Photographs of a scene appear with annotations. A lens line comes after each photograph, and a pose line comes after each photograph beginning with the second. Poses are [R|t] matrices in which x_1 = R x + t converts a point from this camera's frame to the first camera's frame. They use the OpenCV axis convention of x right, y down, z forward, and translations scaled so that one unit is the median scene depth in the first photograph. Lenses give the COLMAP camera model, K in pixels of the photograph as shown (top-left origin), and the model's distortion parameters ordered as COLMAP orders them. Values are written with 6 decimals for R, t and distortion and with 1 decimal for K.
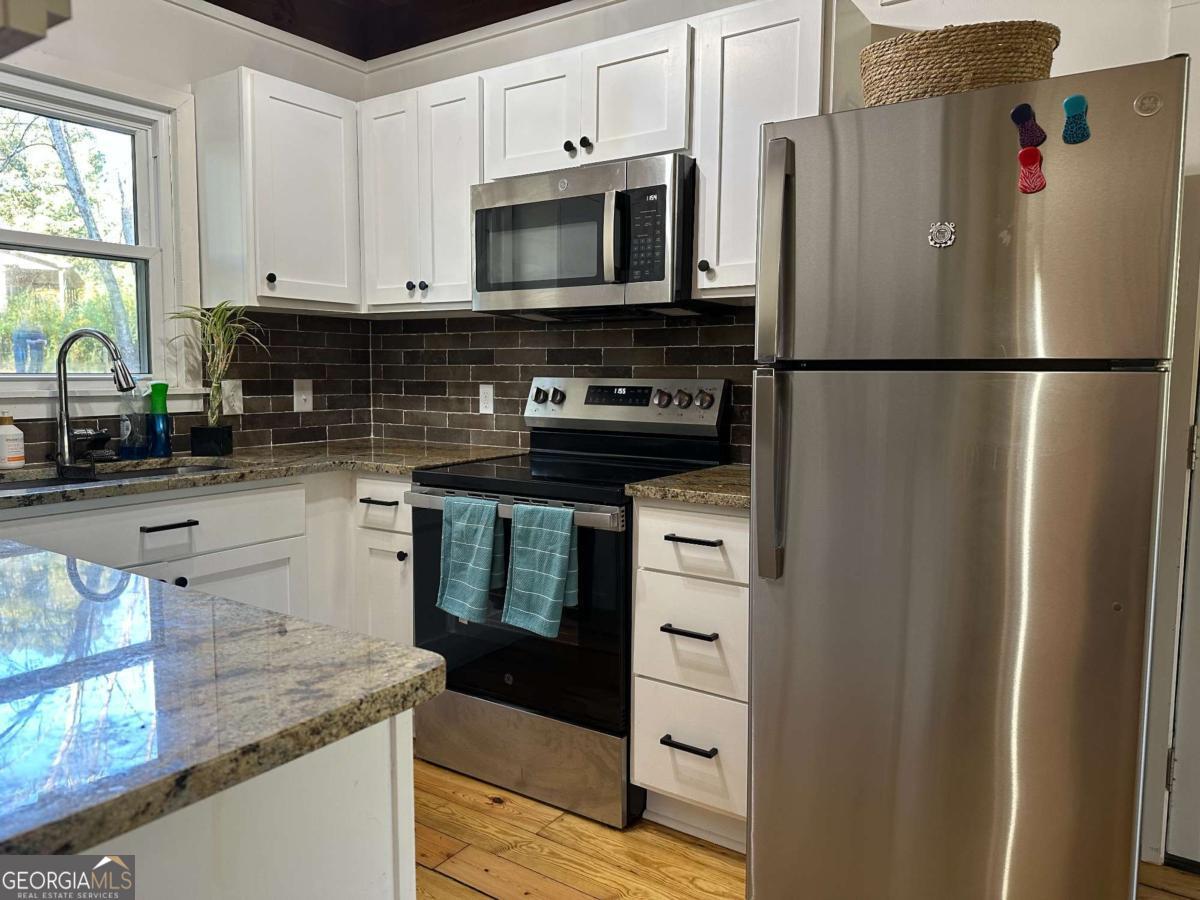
lens RADIAL K [[846.7, 0, 598.8], [0, 846.7, 445.2], [0, 0, 1]] dist [-0.041689, -0.003128]
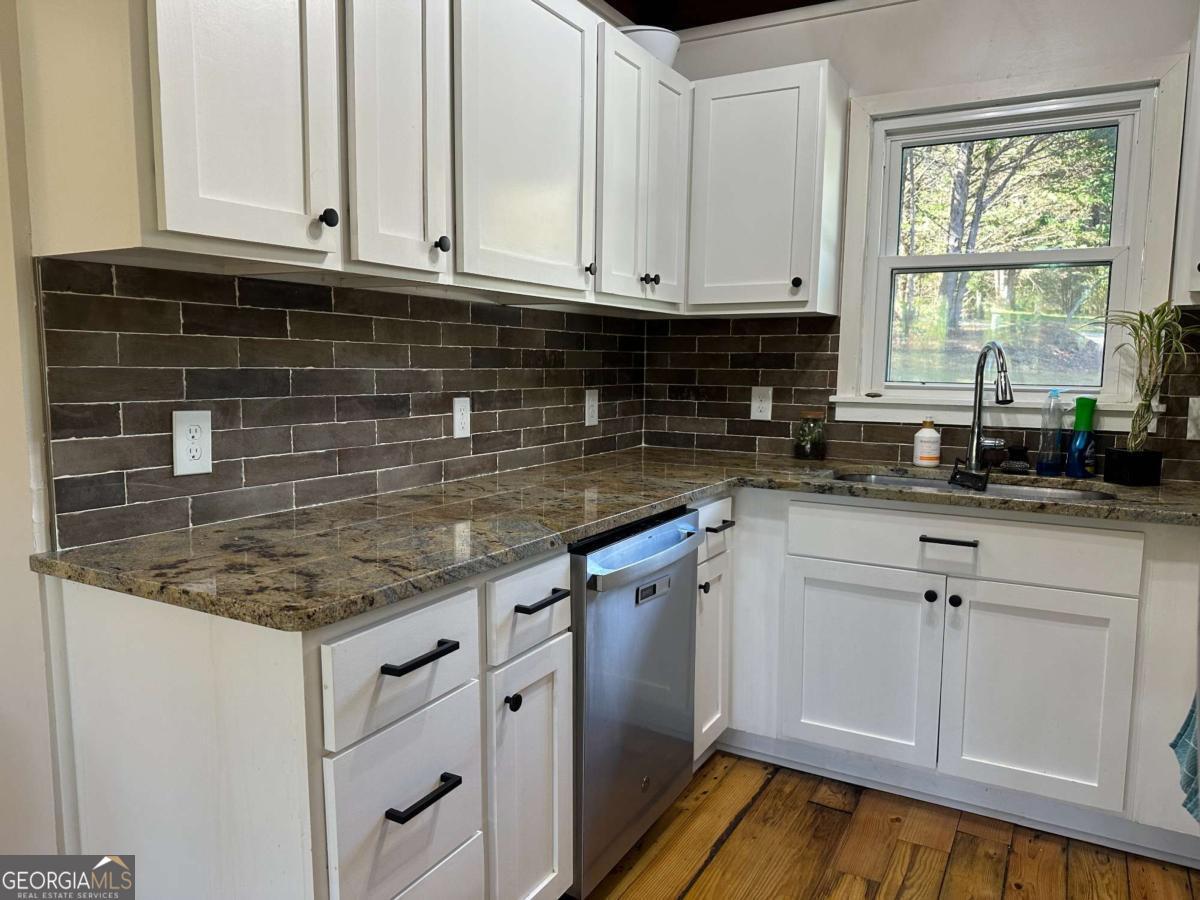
lens RADIAL K [[846.7, 0, 599.1], [0, 846.7, 457.5], [0, 0, 1]] dist [-0.041689, -0.003128]
pose [[0.087745, 0.105772, -0.990512, 0.381065], [-0.099992, 0.990260, 0.096887, -0.050704], [0.991112, 0.090542, 0.097466, 0.450589]]
